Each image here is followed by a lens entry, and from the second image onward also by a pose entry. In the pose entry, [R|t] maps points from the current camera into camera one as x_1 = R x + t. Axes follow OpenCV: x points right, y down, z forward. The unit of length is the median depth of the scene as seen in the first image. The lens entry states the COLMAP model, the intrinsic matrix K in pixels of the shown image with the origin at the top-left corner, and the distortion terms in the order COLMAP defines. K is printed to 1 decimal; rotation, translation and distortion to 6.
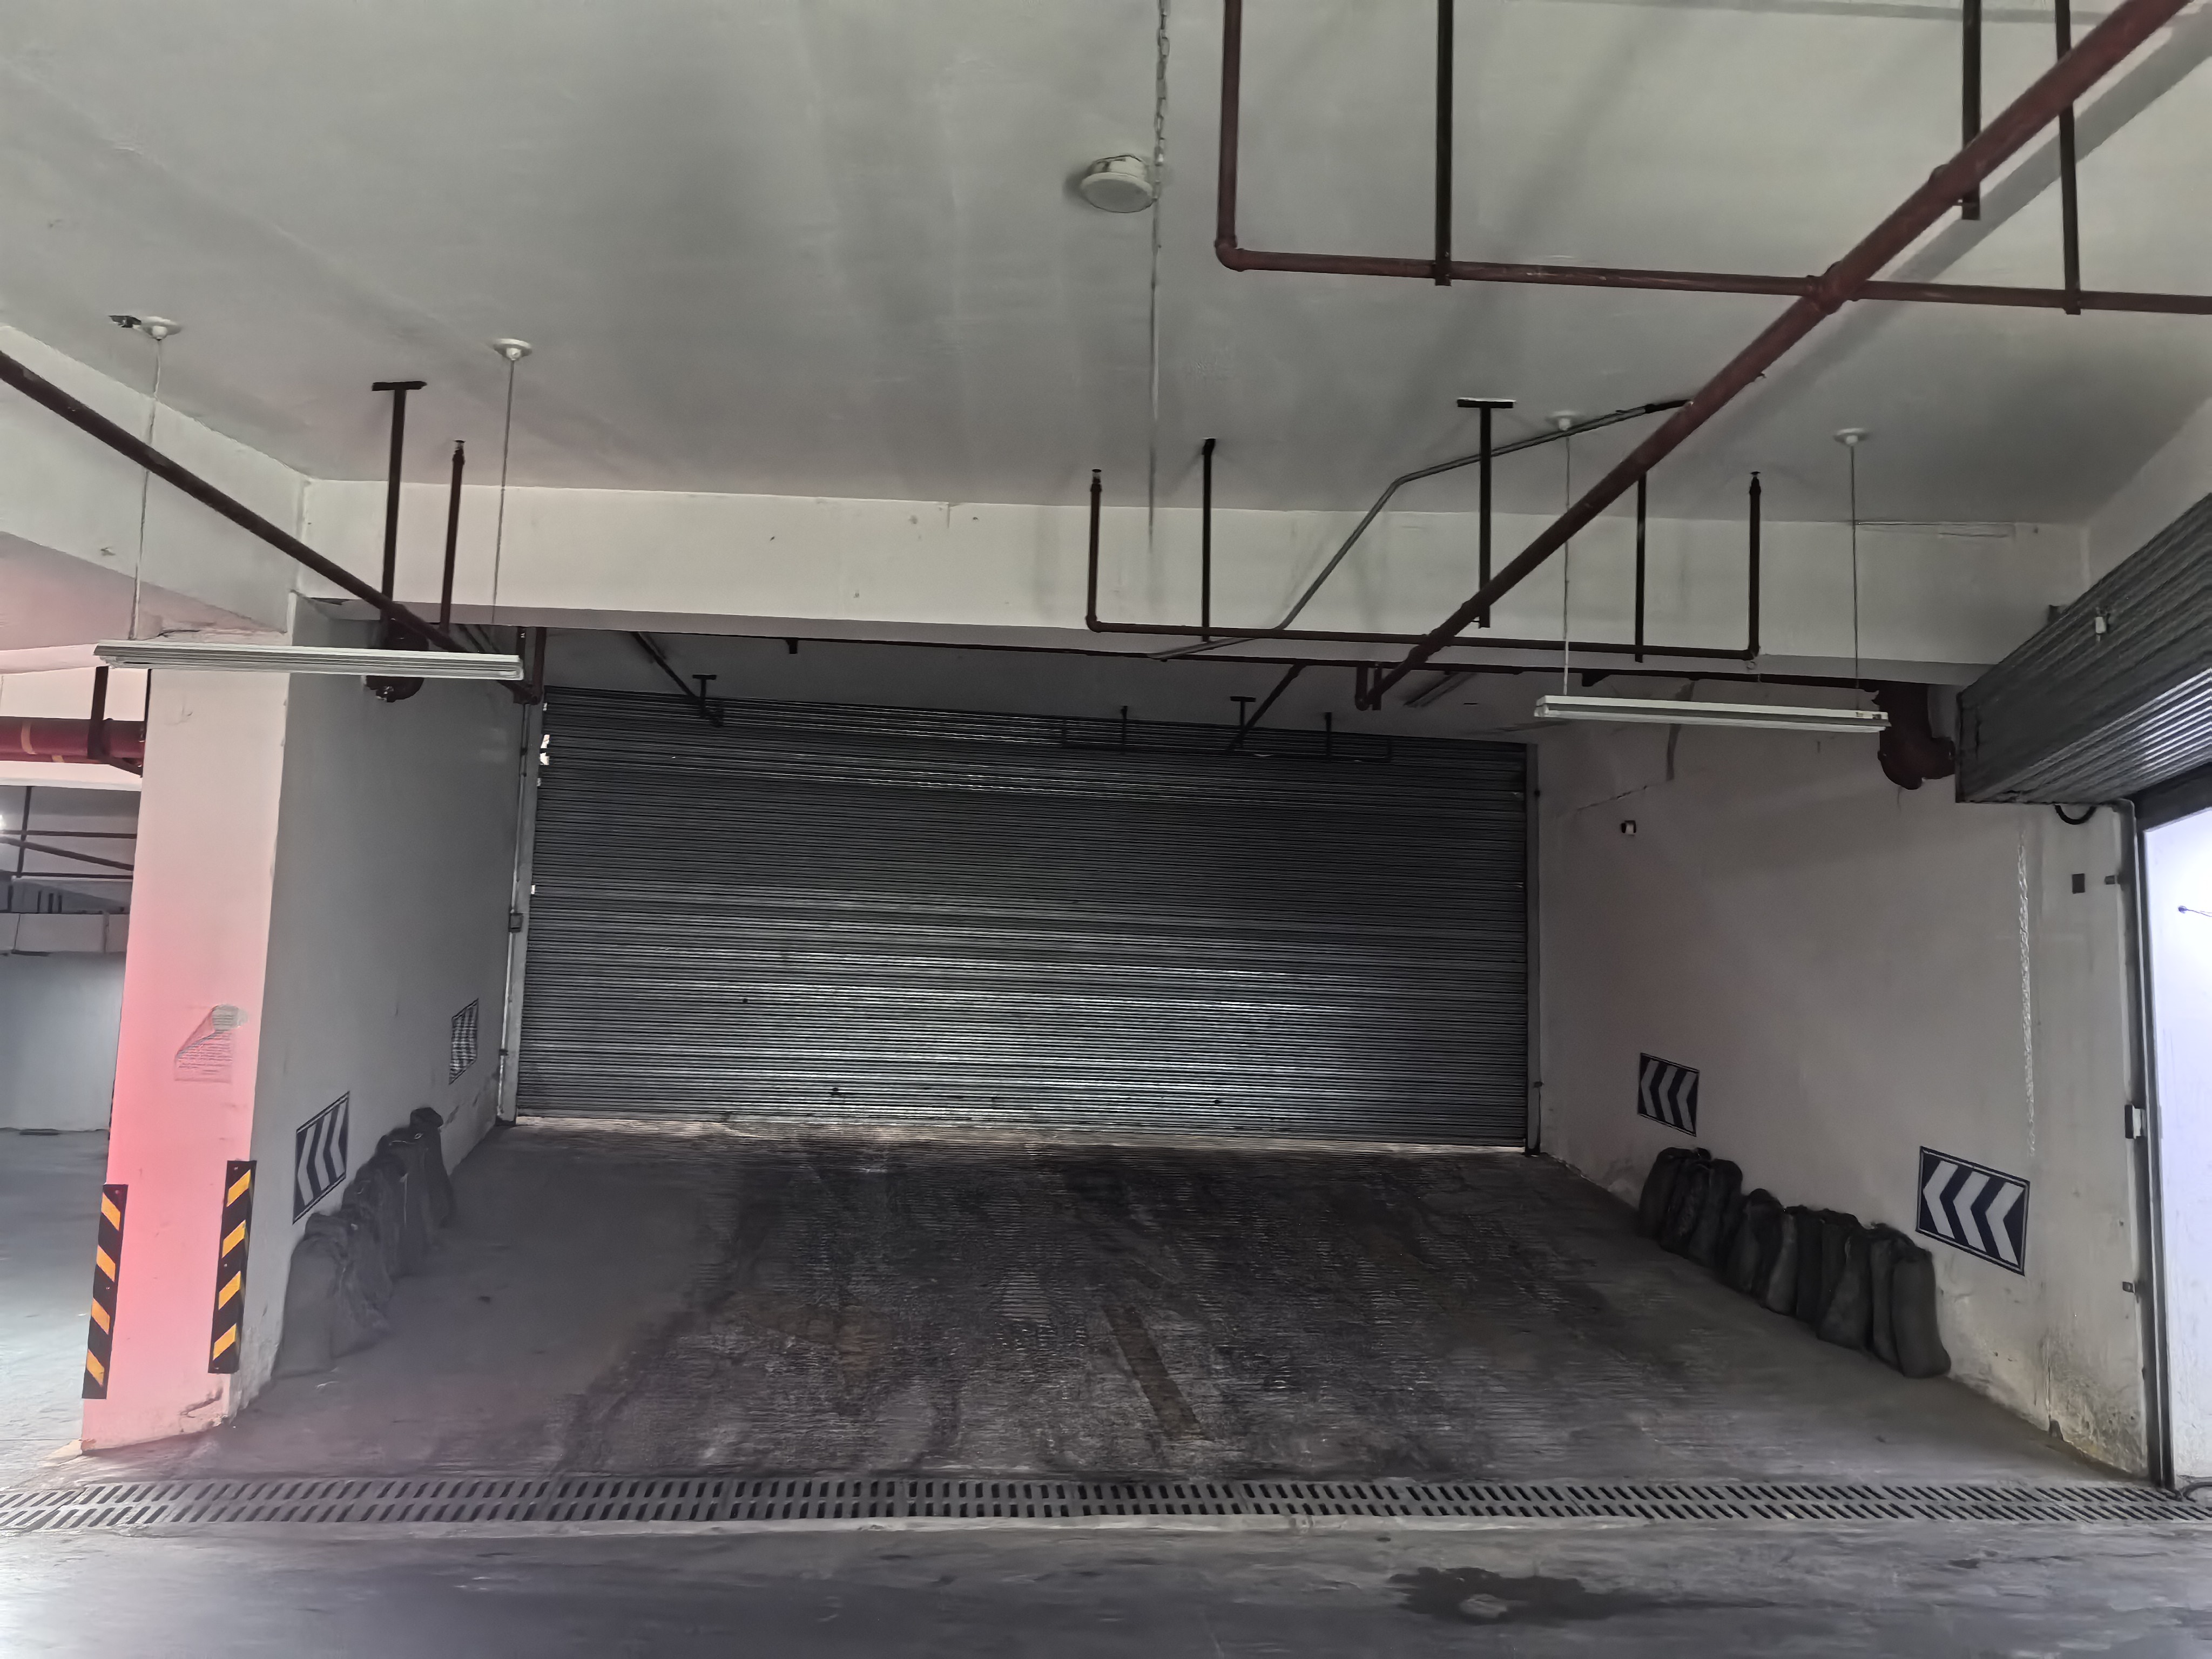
lens RADIAL K [[1760.7, 0, 1092.1], [0, 1760.7, 815.0], [0, 0, 1]] dist [0.023974, -0.016639]
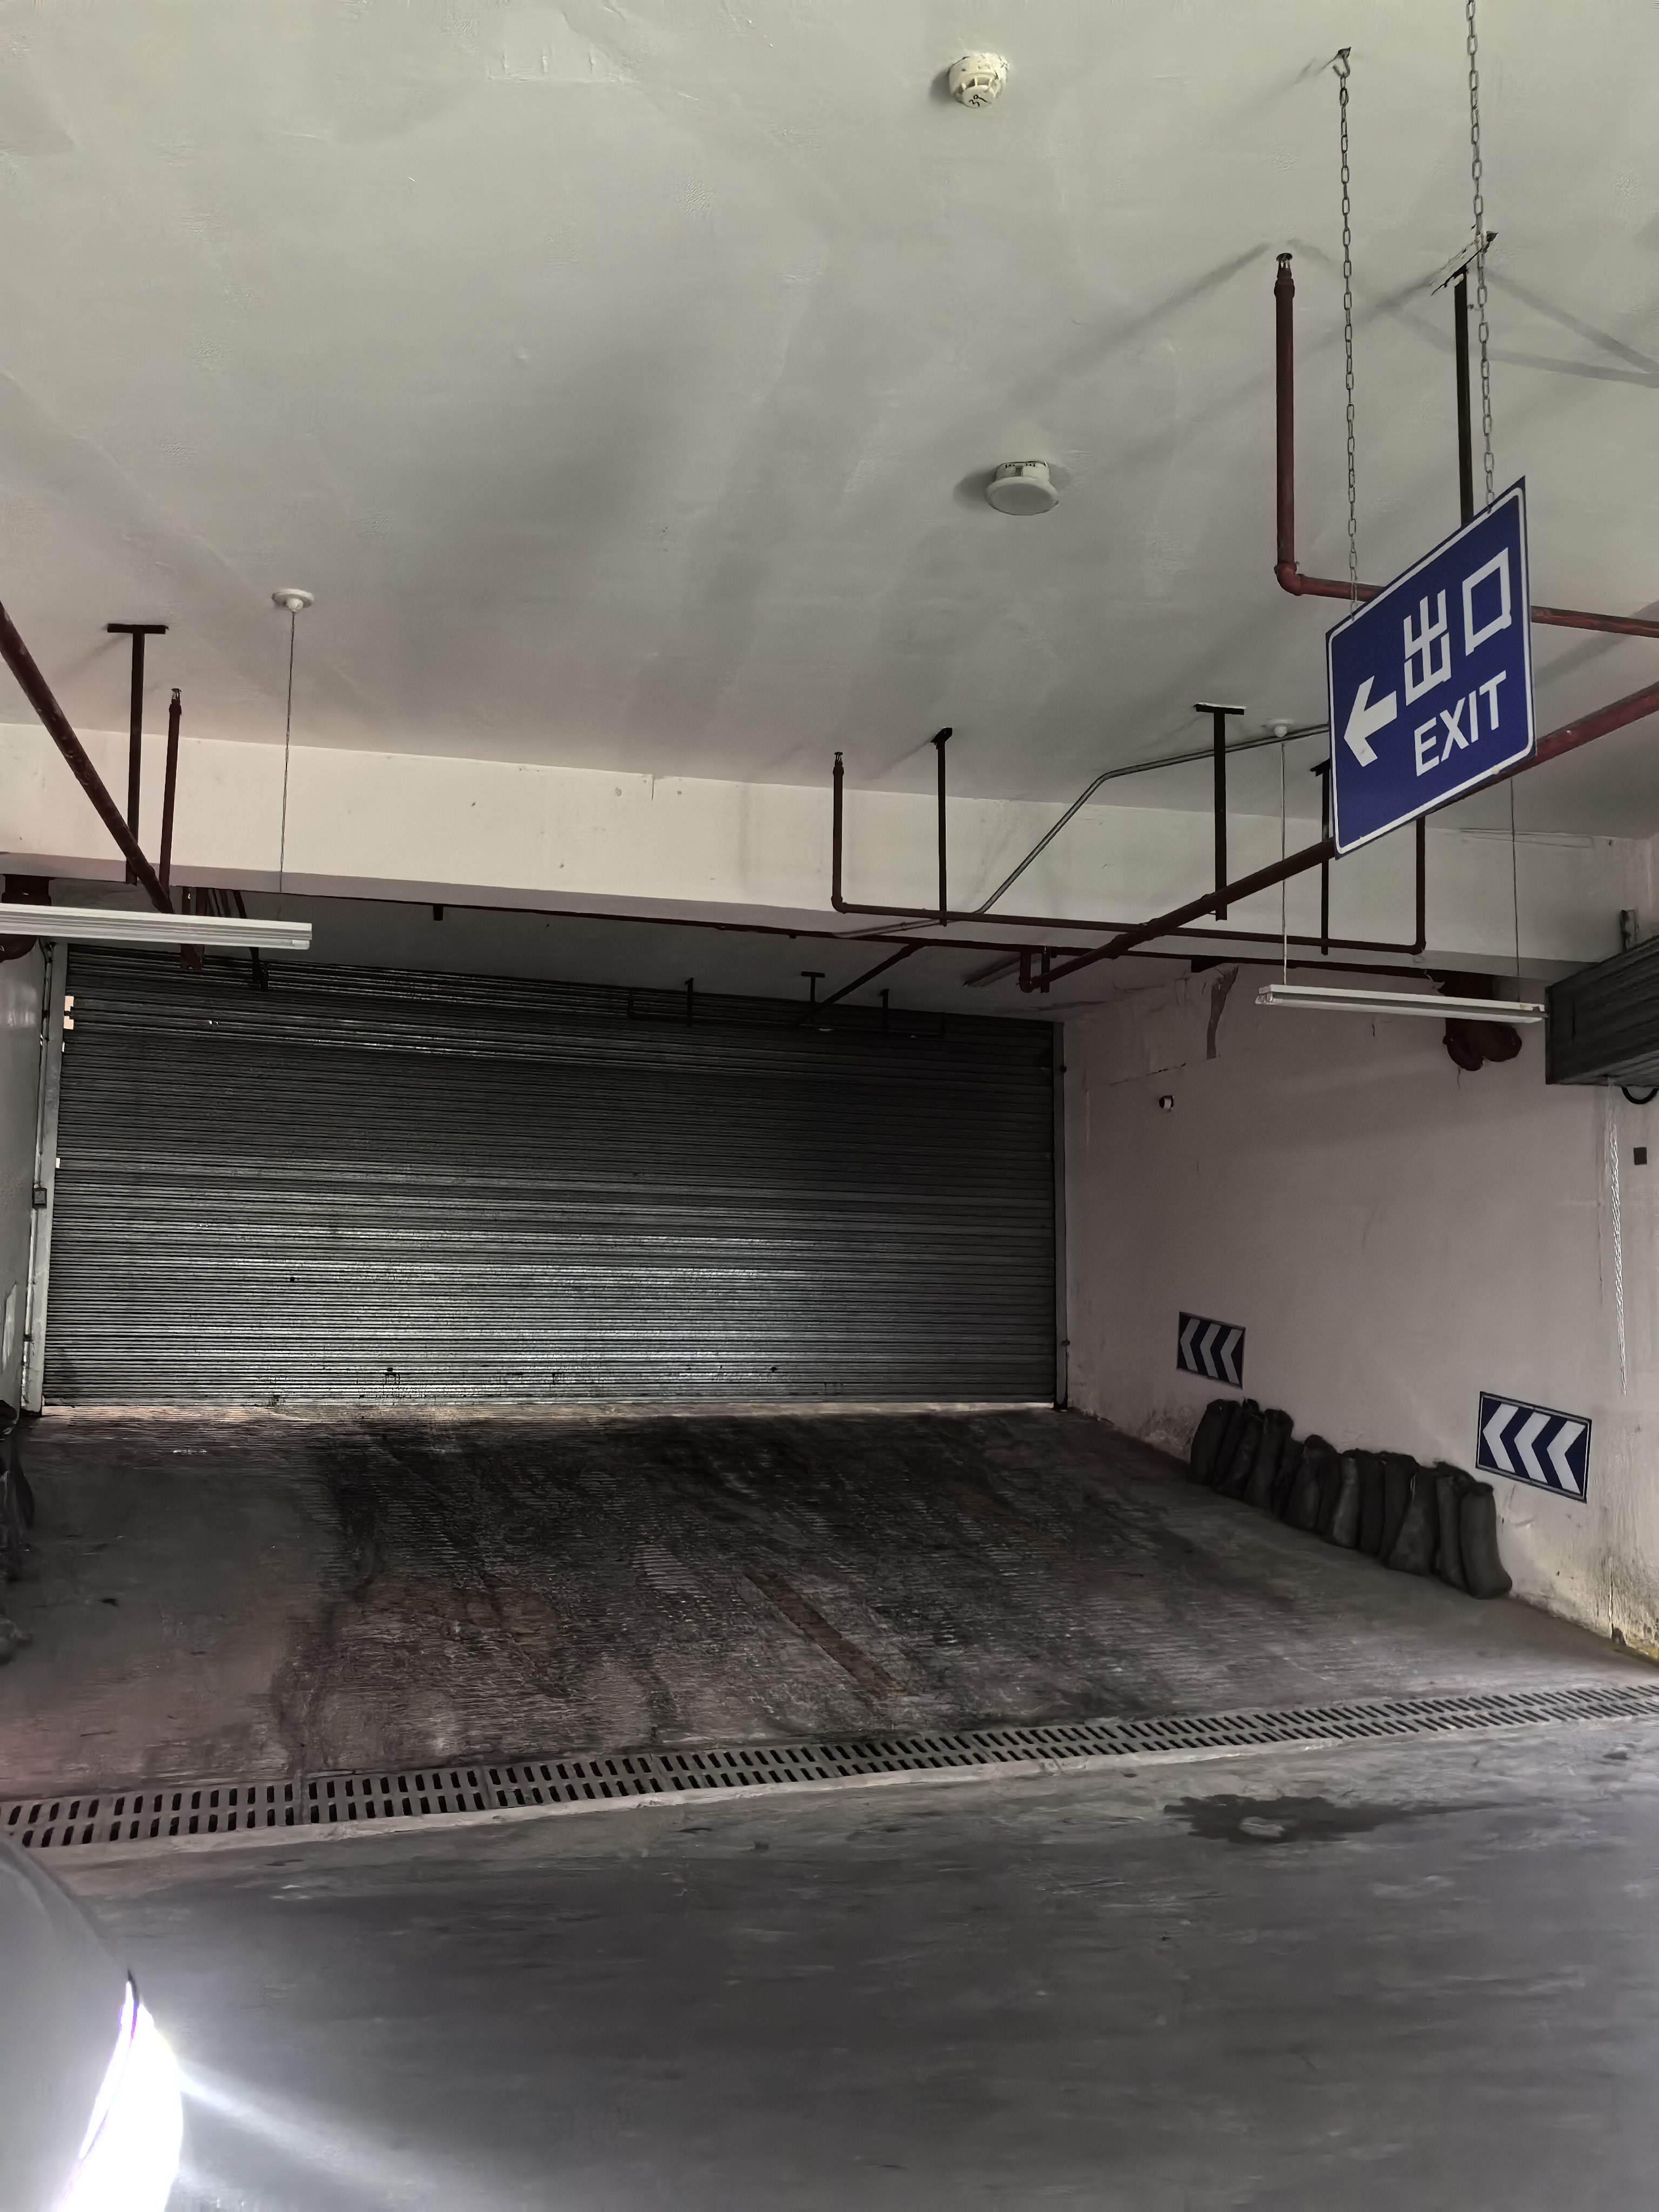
lens RADIAL K [[1760.7, 0, 844.6], [0, 1760.7, 1112.7], [0, 0, 1]] dist [0.023974, -0.016639]
pose [[0.976528, 0.003024, 0.215368, -0.179345], [-0.006882, 0.999829, 0.017165, -0.004939], [-0.215280, -0.018245, 0.976382, 0.003792]]
